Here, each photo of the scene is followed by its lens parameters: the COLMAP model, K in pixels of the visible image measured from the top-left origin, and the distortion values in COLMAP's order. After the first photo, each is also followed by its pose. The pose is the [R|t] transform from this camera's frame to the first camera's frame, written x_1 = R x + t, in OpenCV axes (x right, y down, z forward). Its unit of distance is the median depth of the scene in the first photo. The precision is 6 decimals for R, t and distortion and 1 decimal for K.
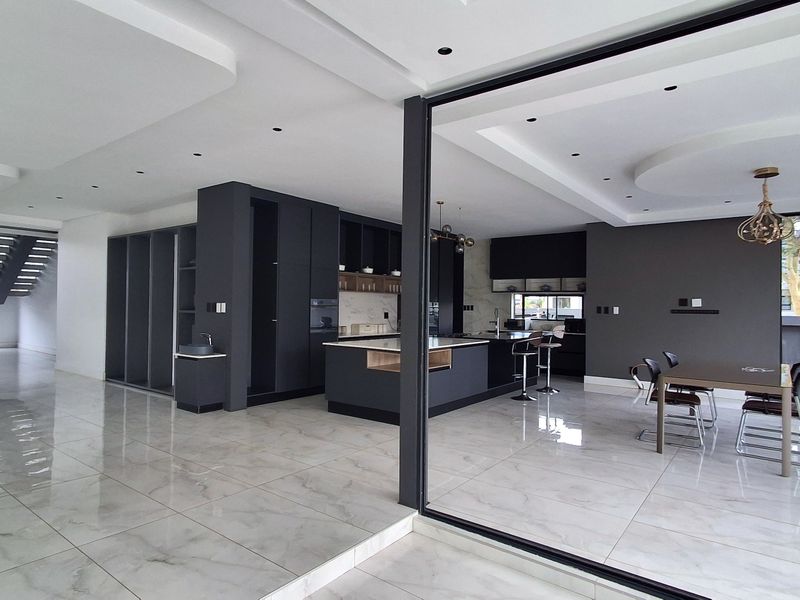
lens RADIAL K [[489.3, 0, 402.0], [0, 489.3, 301.5], [0, 0, 1]] dist [0.009772, 0.002090]
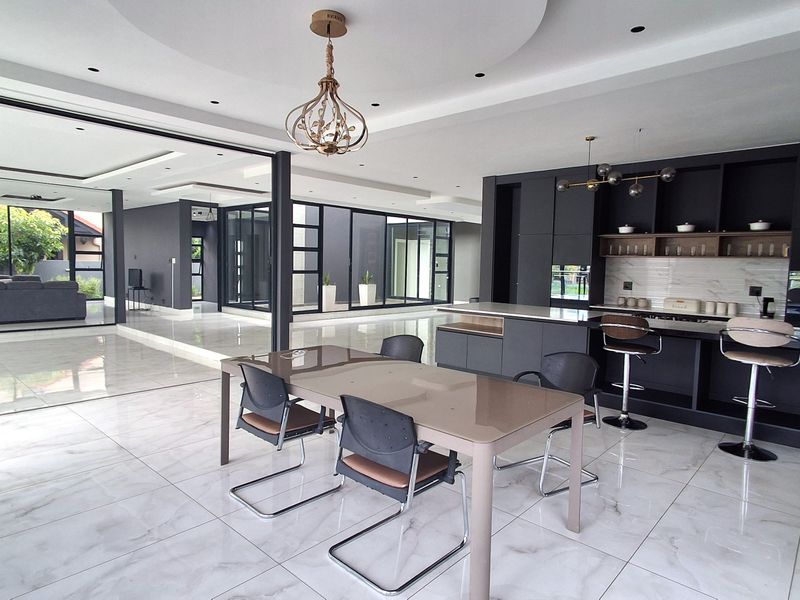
lens RADIAL K [[489.3, 0, 403.6], [0, 489.3, 298.4], [0, 0, 1]] dist [0.009772, 0.002090]
pose [[-0.095831, 0.054568, -0.993901, 0.713623], [-0.022374, 0.998126, 0.056958, 0.011331], [0.995146, 0.027696, -0.094430, 0.632150]]
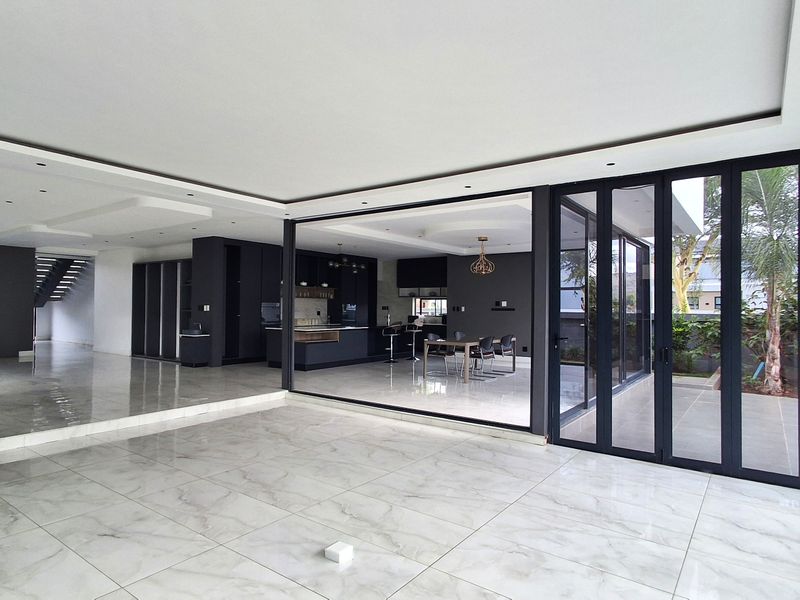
lens RADIAL K [[489.3, 0, 406.1], [0, 489.3, 297.9], [0, 0, 1]] dist [0.009772, 0.002090]
pose [[0.999525, -0.004446, 0.030509, 0.202454], [0.004758, 0.999937, -0.010146, -0.002166], [-0.030462, 0.010287, 0.999483, -0.539504]]
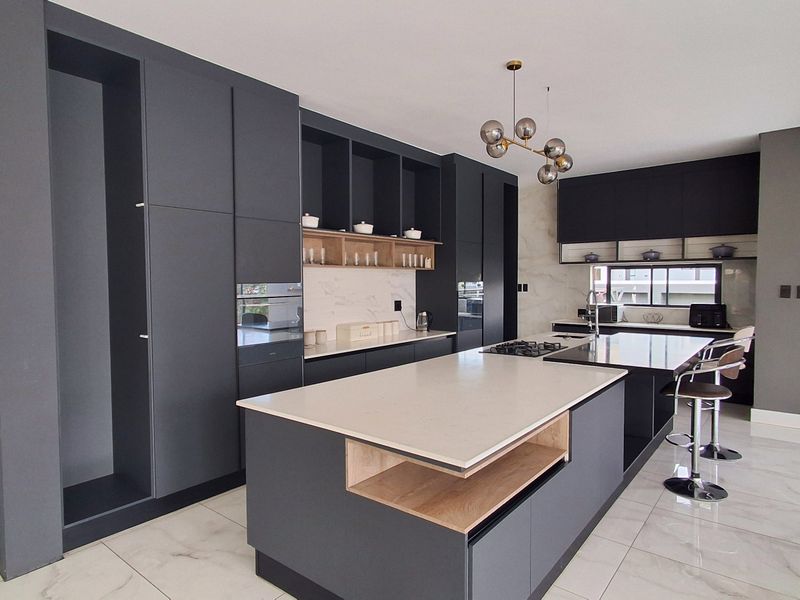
lens RADIAL K [[489.3, 0, 399.5], [0, 489.3, 300.7], [0, 0, 1]] dist [0.009772, 0.002090]
pose [[0.999520, -0.016591, -0.026164, -0.015363], [0.017901, 0.998557, 0.050633, -0.008346], [0.025286, -0.051077, 0.998375, 0.432614]]
